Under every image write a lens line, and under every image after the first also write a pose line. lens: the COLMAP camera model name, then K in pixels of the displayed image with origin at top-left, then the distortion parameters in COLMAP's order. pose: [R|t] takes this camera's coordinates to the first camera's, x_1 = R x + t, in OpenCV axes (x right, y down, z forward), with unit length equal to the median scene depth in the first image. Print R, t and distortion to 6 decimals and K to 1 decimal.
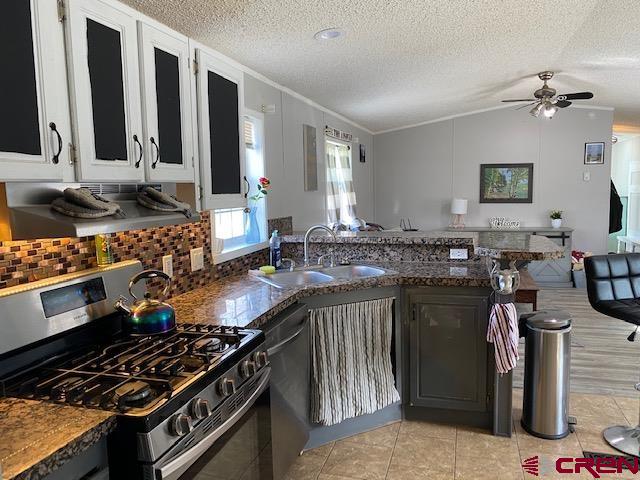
lens RADIAL K [[496.6, 0, 320.0], [0, 496.6, 240.0], [0, 0, 1]] dist [0.001833, -0.003444]
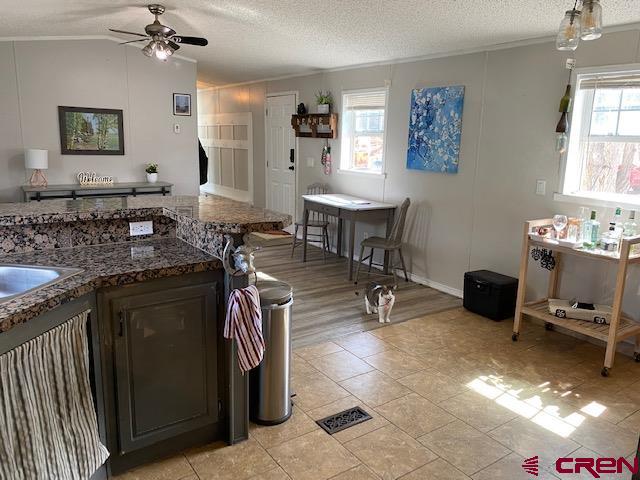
lens RADIAL K [[490.1, 0, 333.6], [0, 490.1, 235.5], [0, 0, 1]] dist [0.048074, -0.074904]
pose [[0.607033, -0.118566, 0.785782, -0.086244], [0.045437, 0.992368, 0.114636, -0.022536], [-0.793377, -0.033884, 0.607787, 0.215207]]
